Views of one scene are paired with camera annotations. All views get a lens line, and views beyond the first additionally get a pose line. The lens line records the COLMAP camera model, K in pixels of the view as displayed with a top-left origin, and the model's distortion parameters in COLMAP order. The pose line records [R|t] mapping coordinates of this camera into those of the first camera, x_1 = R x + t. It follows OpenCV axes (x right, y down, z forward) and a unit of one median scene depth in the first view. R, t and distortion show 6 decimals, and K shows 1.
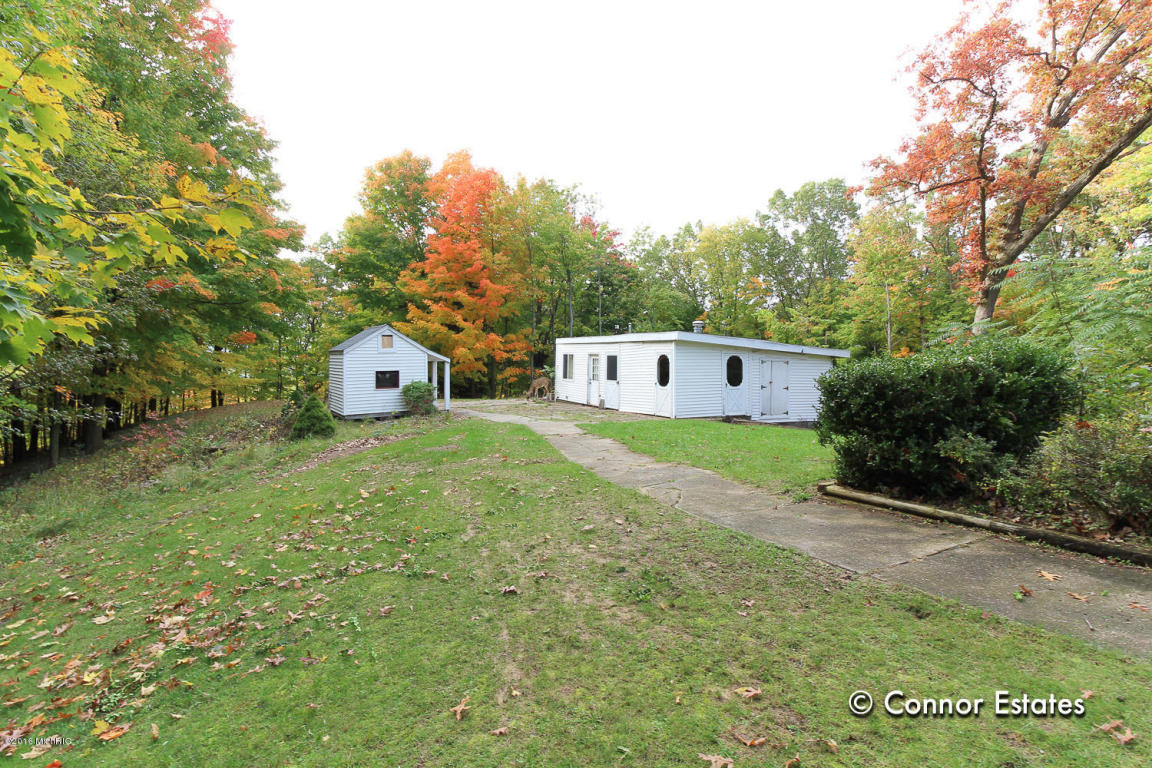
lens RADIAL K [[545.7, 0, 576.6], [0, 545.7, 343.2], [0, 0, 1]] dist [0.002458, 0.000043]
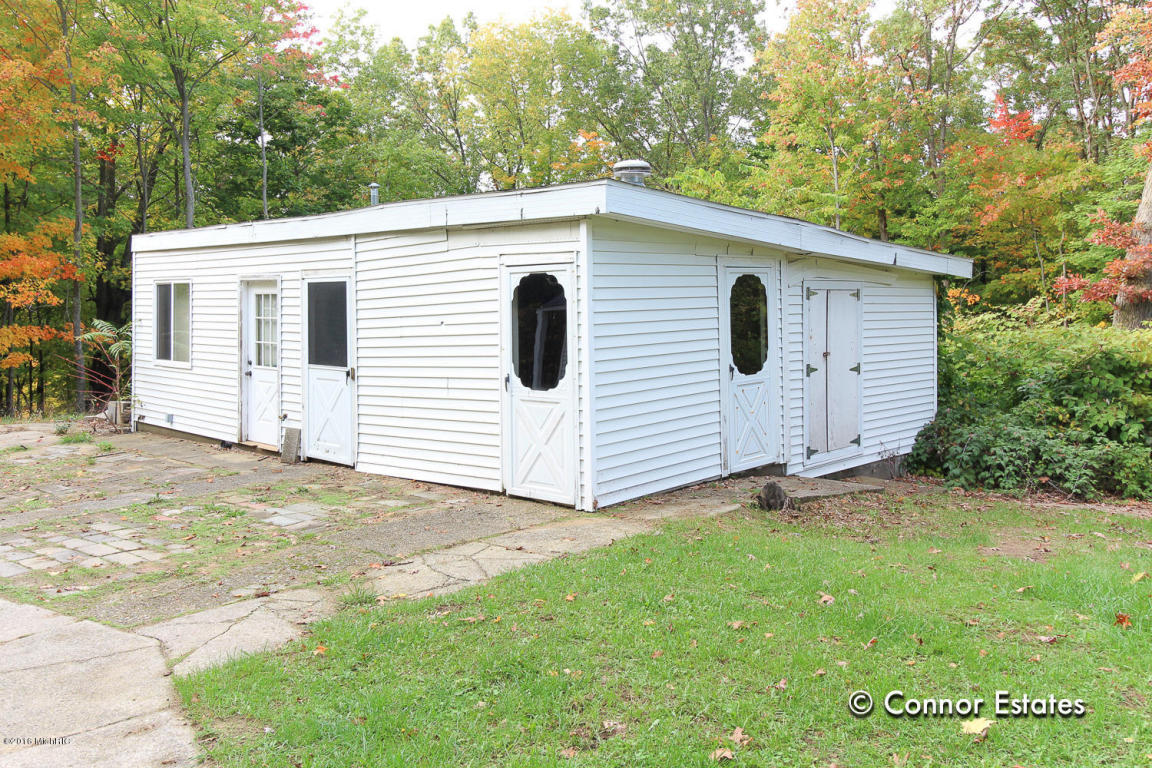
lens RADIAL K [[945.5, 0, 574.4], [0, 945.5, 294.0], [0, 0, 1]] dist [0.006417, 0.001833]
pose [[0.933812, -0.018753, 0.357272, 0.004775], [0.009484, 0.999572, 0.027677, 0.010560], [-0.357638, -0.022457, 0.933590, 0.307984]]
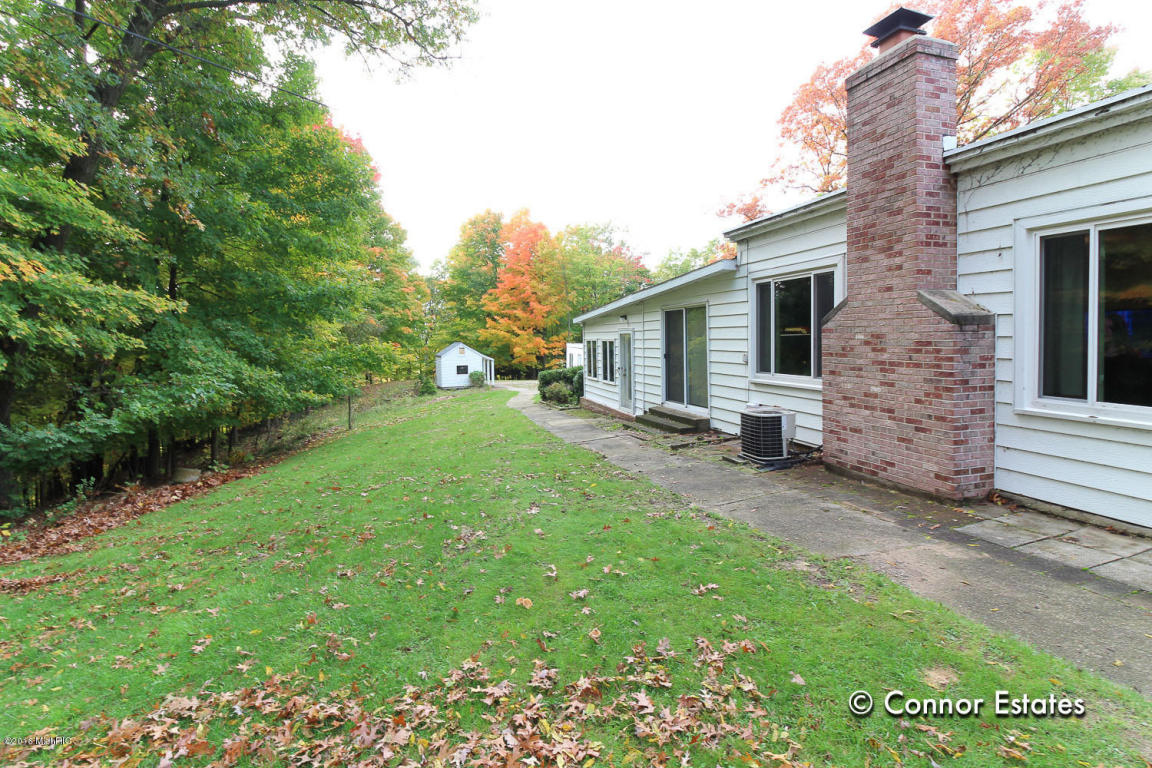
lens RADIAL K [[545.7, 0, 576.6], [0, 545.7, 343.2], [0, 0, 1]] dist [0.002458, 0.000043]
pose [[0.981282, -0.007807, -0.192418, 0.245580], [0.014125, 0.999404, 0.031486, -0.047953], [0.192057, -0.033614, 0.980808, -0.480221]]
